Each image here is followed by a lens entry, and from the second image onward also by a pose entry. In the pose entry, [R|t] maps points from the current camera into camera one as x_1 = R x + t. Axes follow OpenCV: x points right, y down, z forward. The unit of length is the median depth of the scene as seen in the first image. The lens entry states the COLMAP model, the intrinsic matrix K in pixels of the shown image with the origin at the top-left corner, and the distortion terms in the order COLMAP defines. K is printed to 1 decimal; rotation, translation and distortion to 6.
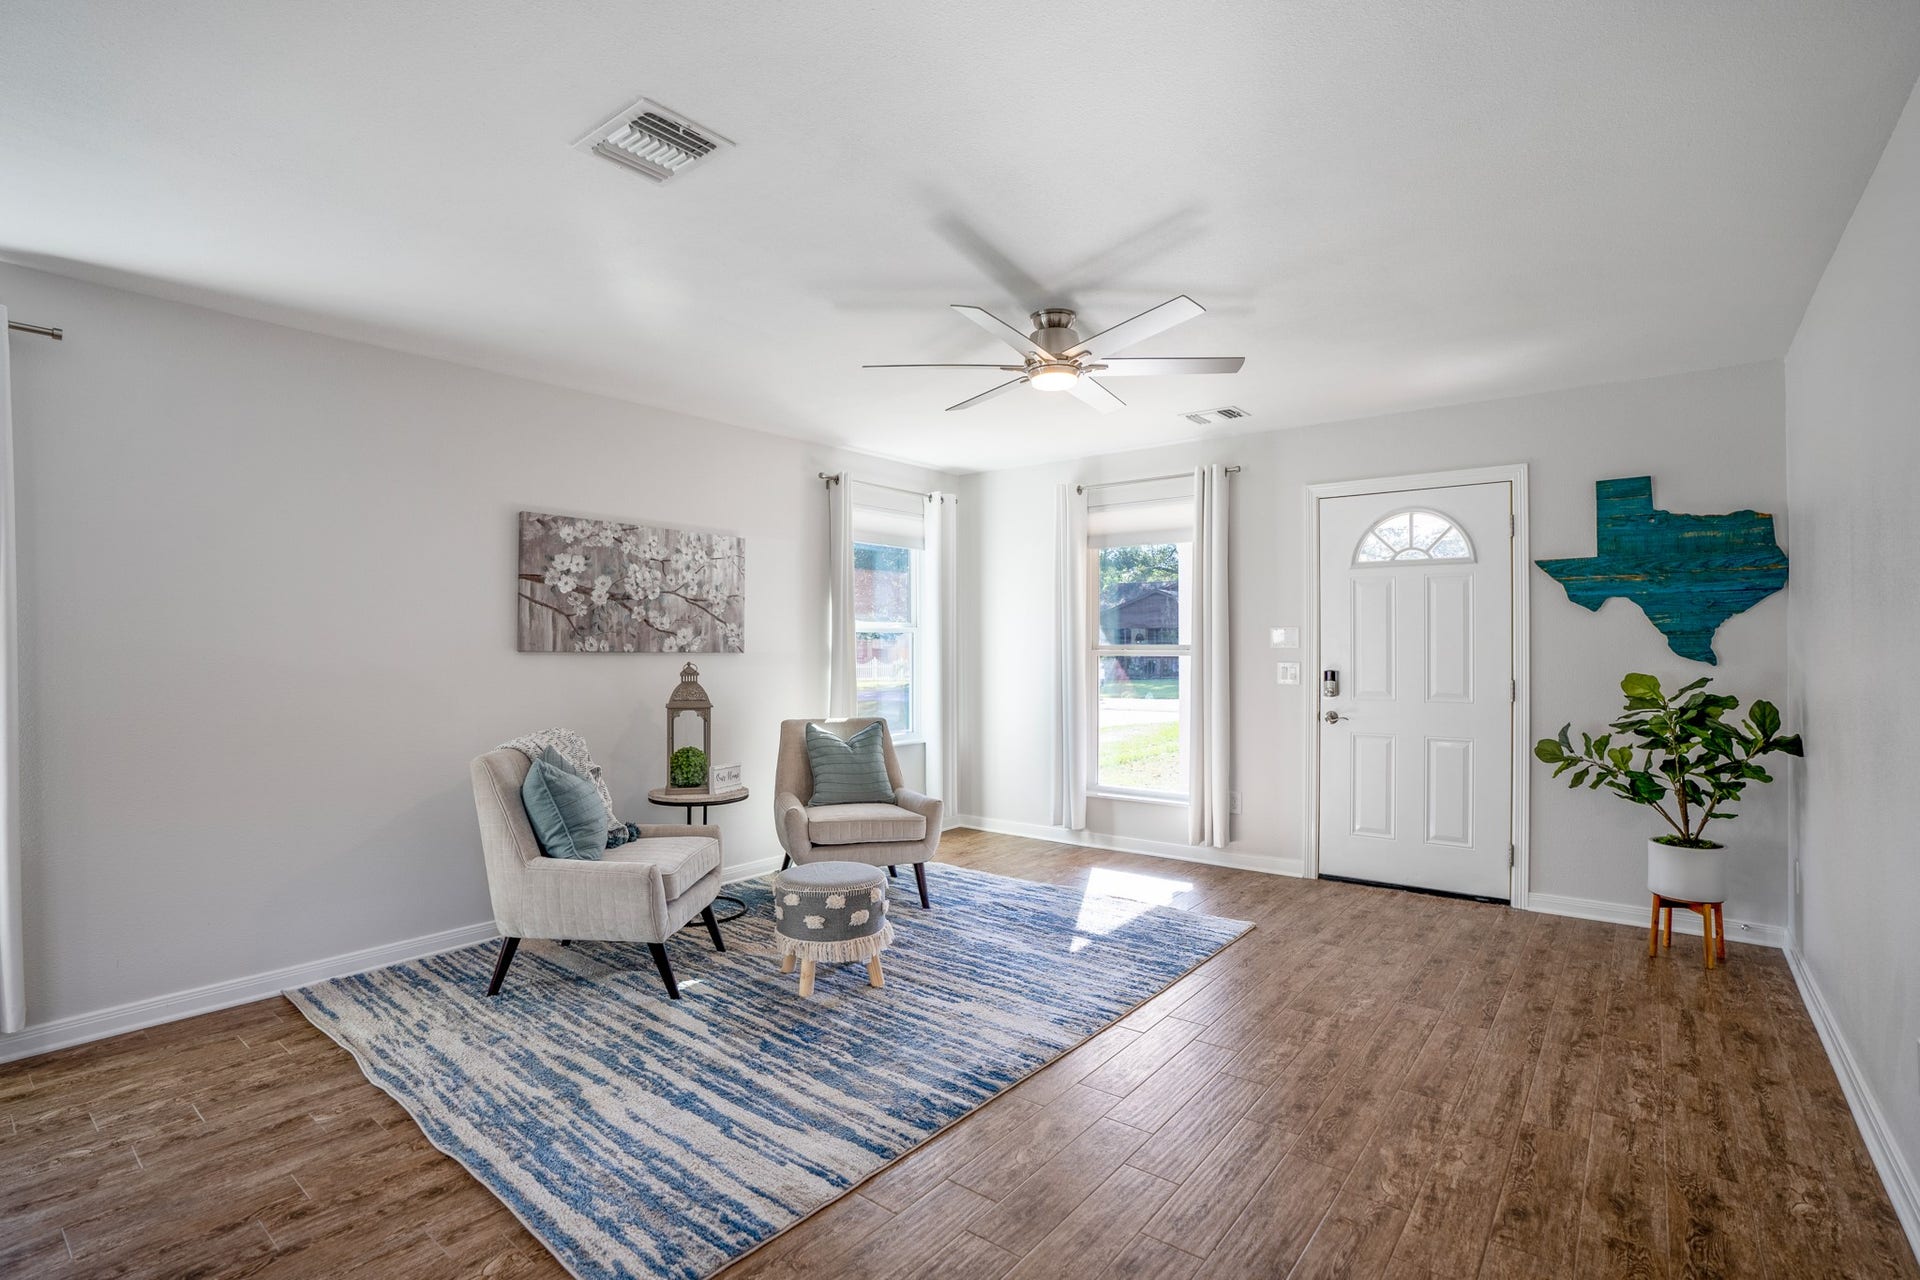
lens RADIAL K [[899.3, 0, 955.1], [0, 899.3, 635.7], [0, 0, 1]] dist [-0.066067, 0.020736]
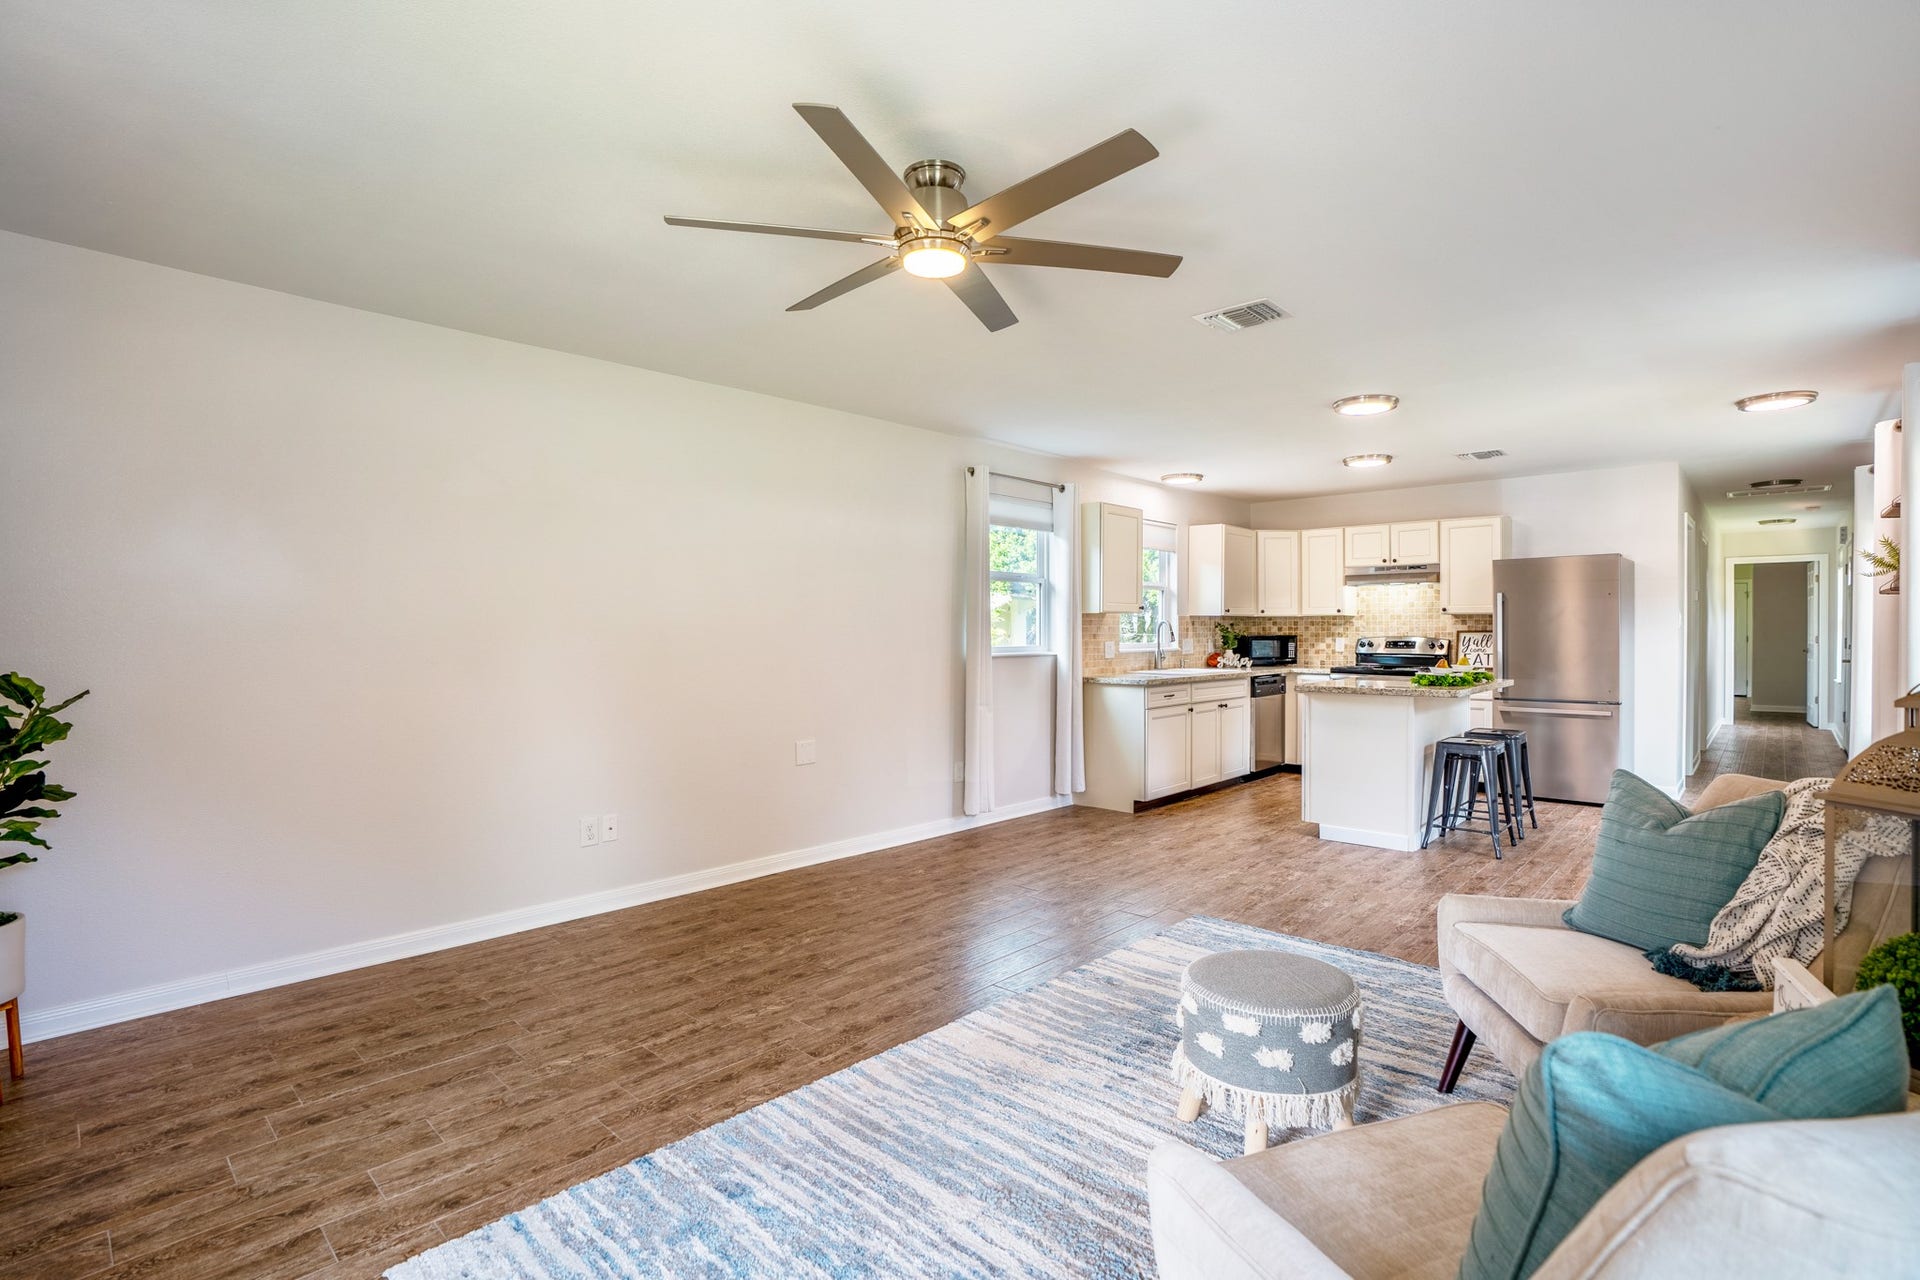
lens RADIAL K [[923.0, 0, 960.0], [0, 923.0, 640.0], [0, 0, 1]] dist [-0.045858, 0.000279]
pose [[-0.996908, 0.003802, 0.078483, 0.024128], [0.003924, 0.999991, 0.001411, 0.018886], [-0.078477, 0.001715, -0.996914, 1.354493]]
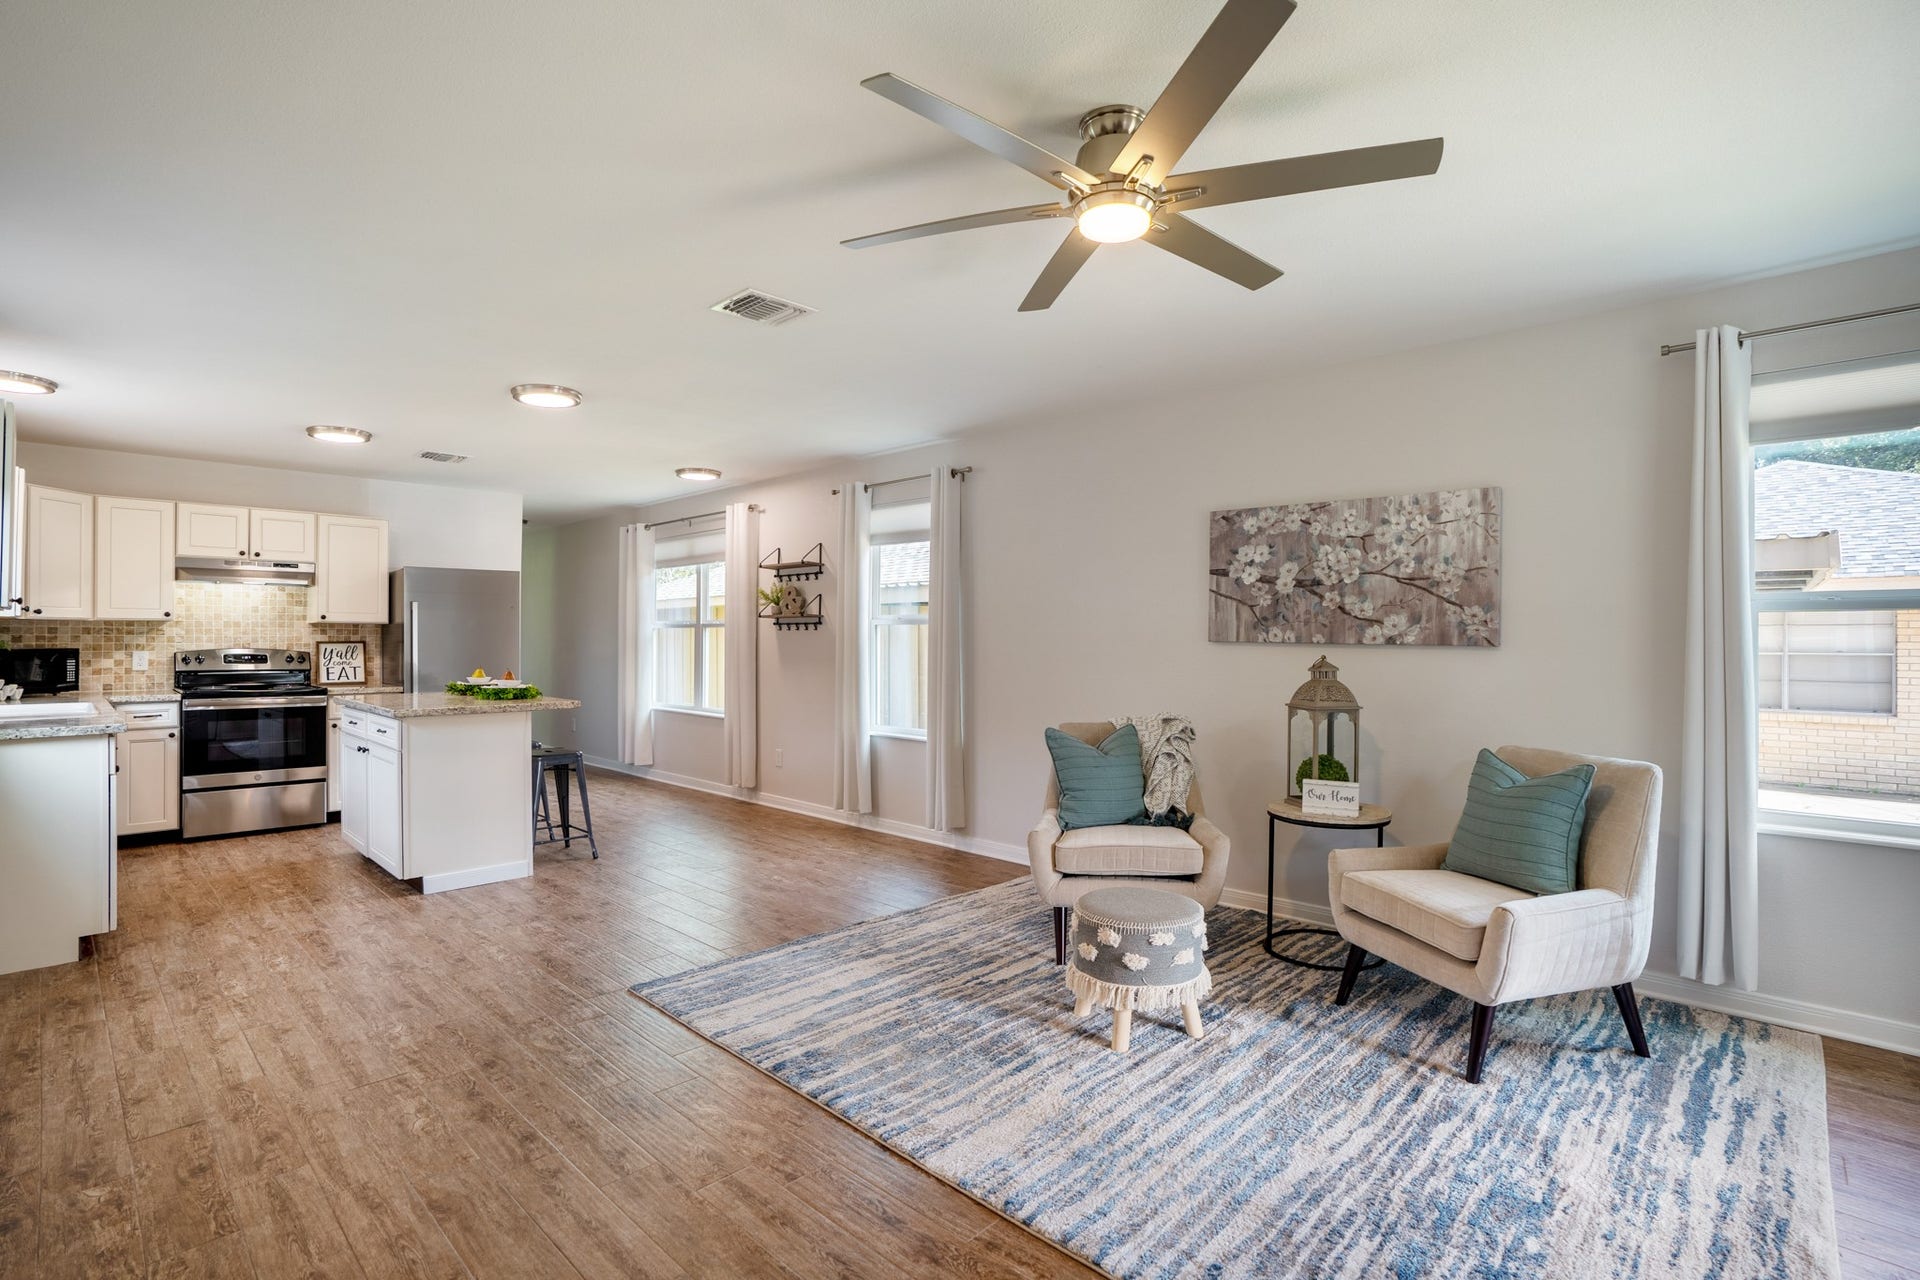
lens RADIAL K [[899.3, 0, 955.1], [0, 899.3, 635.7], [0, 0, 1]] dist [-0.066067, 0.020736]
pose [[-0.084729, -0.001862, -0.996402, 0.584567], [0.008354, 0.999962, -0.002579, 0.010164], [0.996369, -0.008542, -0.084710, 0.730590]]
